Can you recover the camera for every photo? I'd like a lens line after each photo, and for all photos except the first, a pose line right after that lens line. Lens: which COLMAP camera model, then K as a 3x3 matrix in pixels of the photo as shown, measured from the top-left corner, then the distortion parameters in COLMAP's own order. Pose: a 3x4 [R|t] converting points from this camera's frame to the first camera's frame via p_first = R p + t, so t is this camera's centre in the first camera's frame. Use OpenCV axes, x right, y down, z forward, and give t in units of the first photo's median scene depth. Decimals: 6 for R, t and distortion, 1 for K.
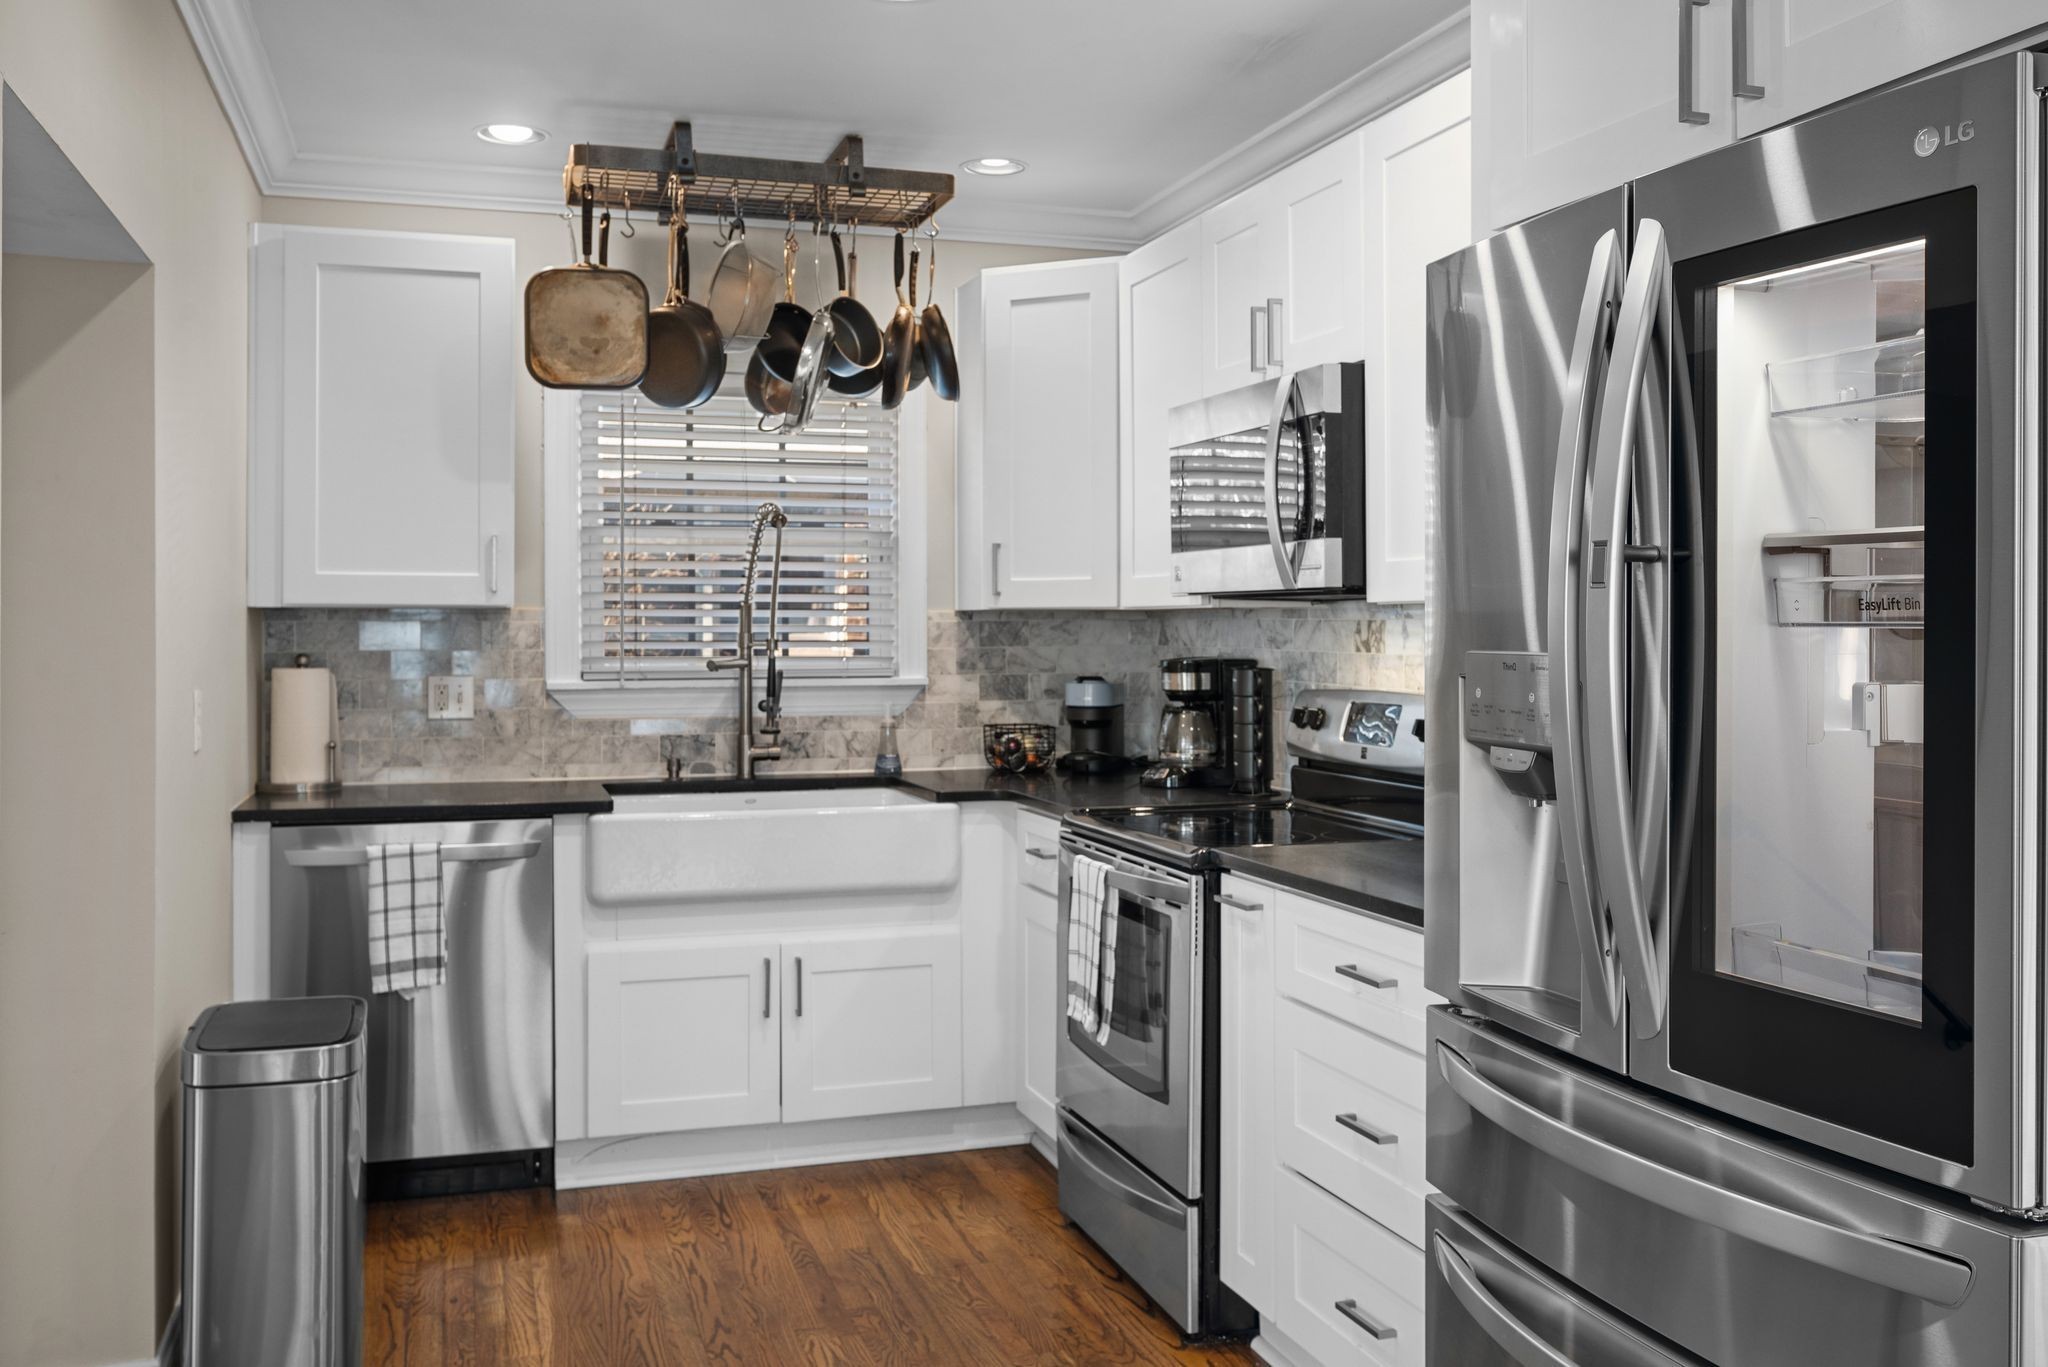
lens RADIAL K [[1786.0, 0, 1024.8], [0, 1786.0, 635.1], [0, 0, 1]] dist [-0.004286, 0.006210]
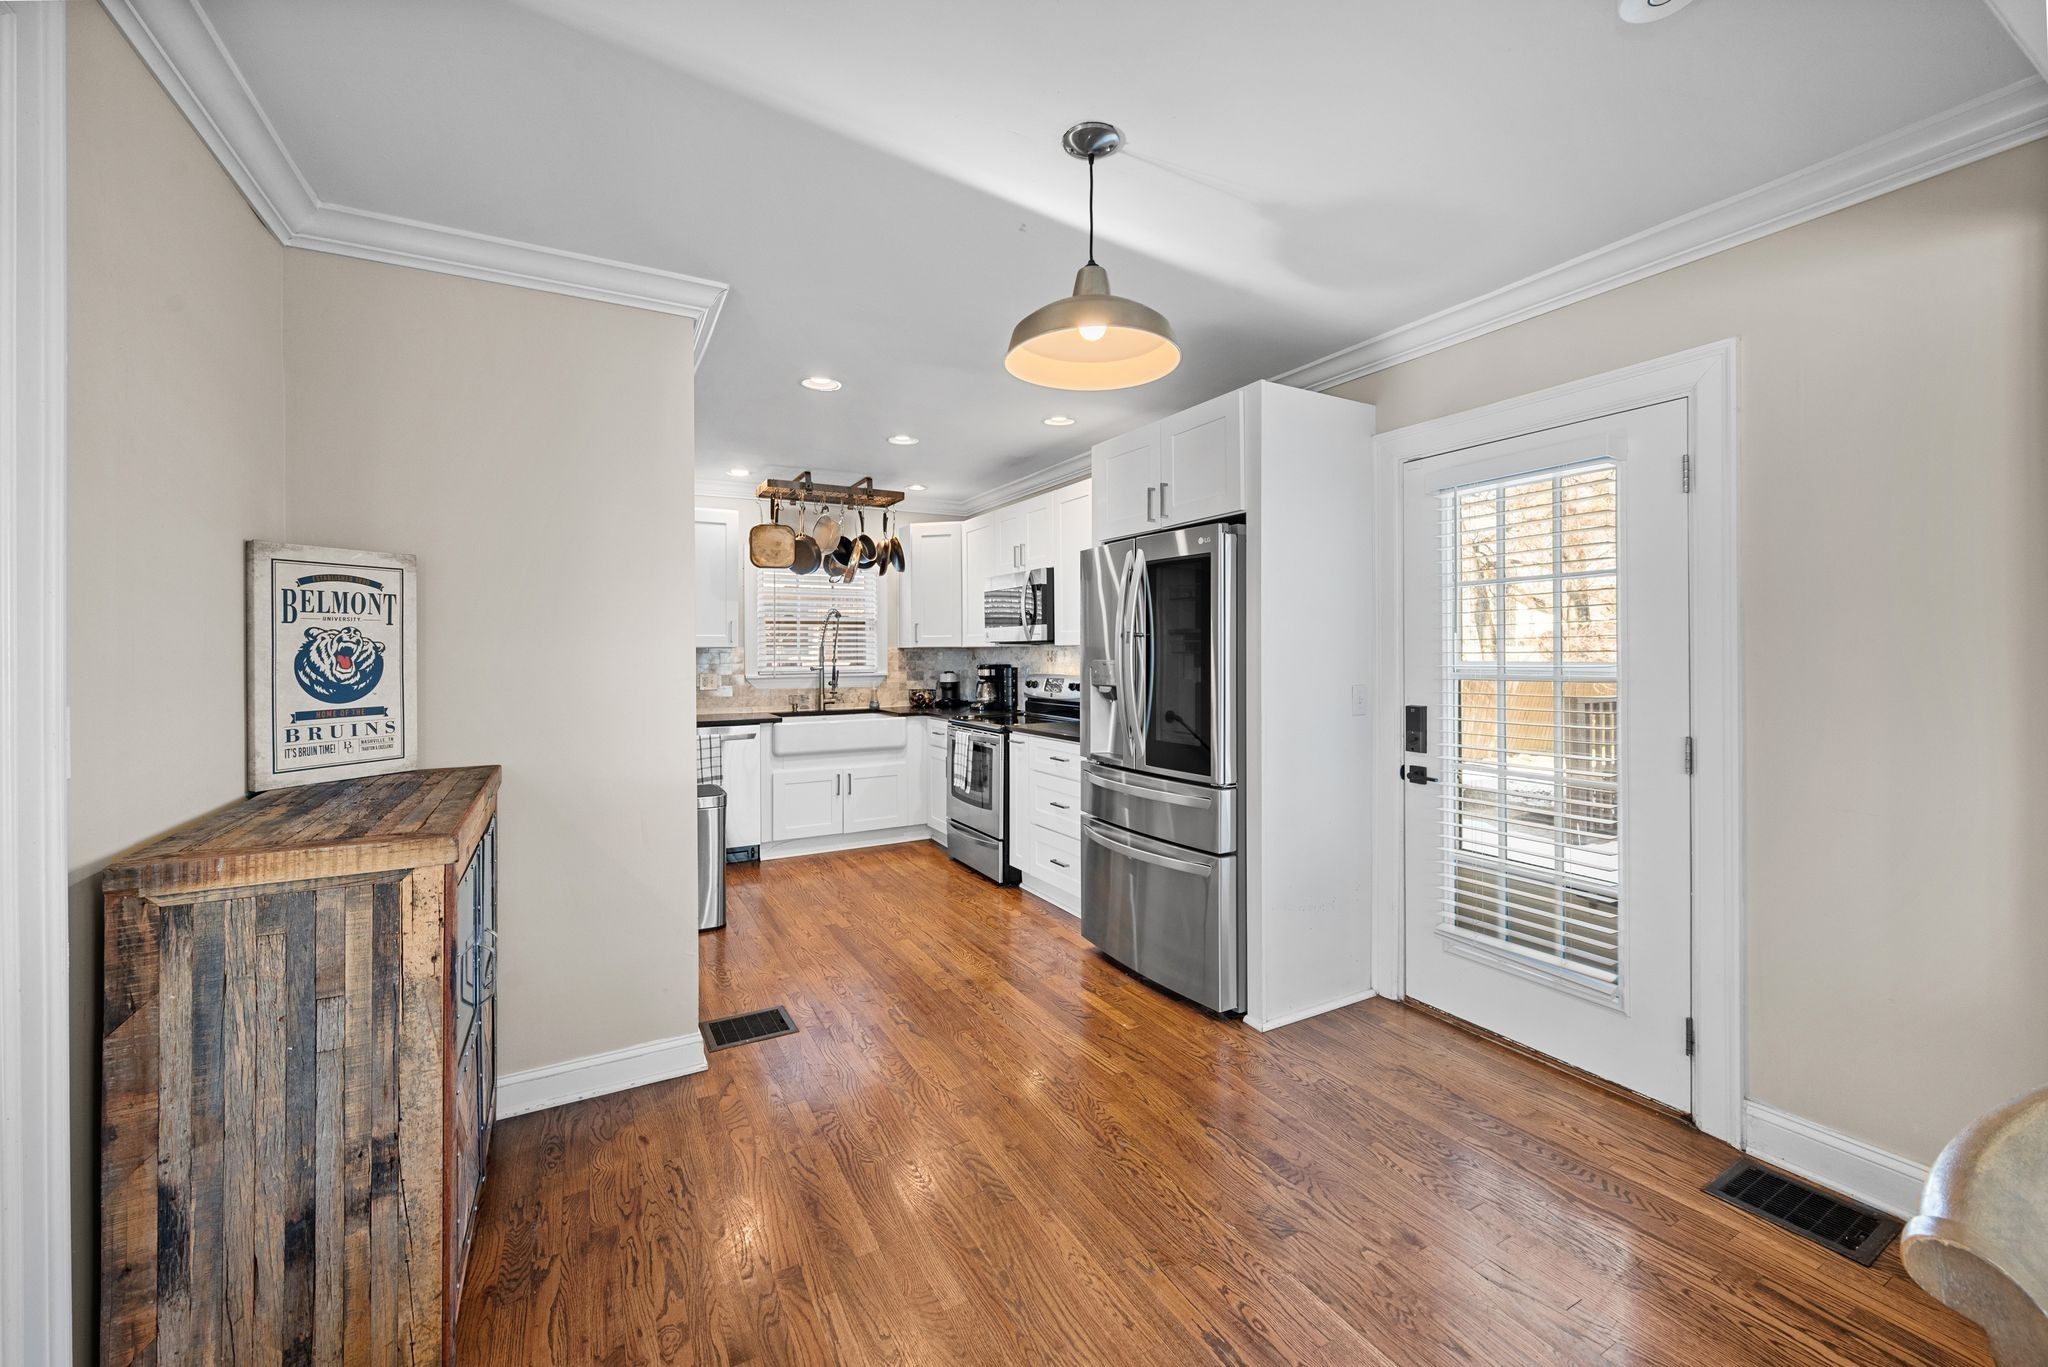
lens RADIAL K [[806.4, 0, 1024.0], [0, 806.4, 683.5], [0, 0, 1]] dist [-0.000037, -0.000001]
pose [[0.982319, -0.013881, 0.186698, -0.099903], [0.007480, 0.999361, 0.034946, -0.000991], [-0.187064, -0.032931, 0.981796, -0.297524]]
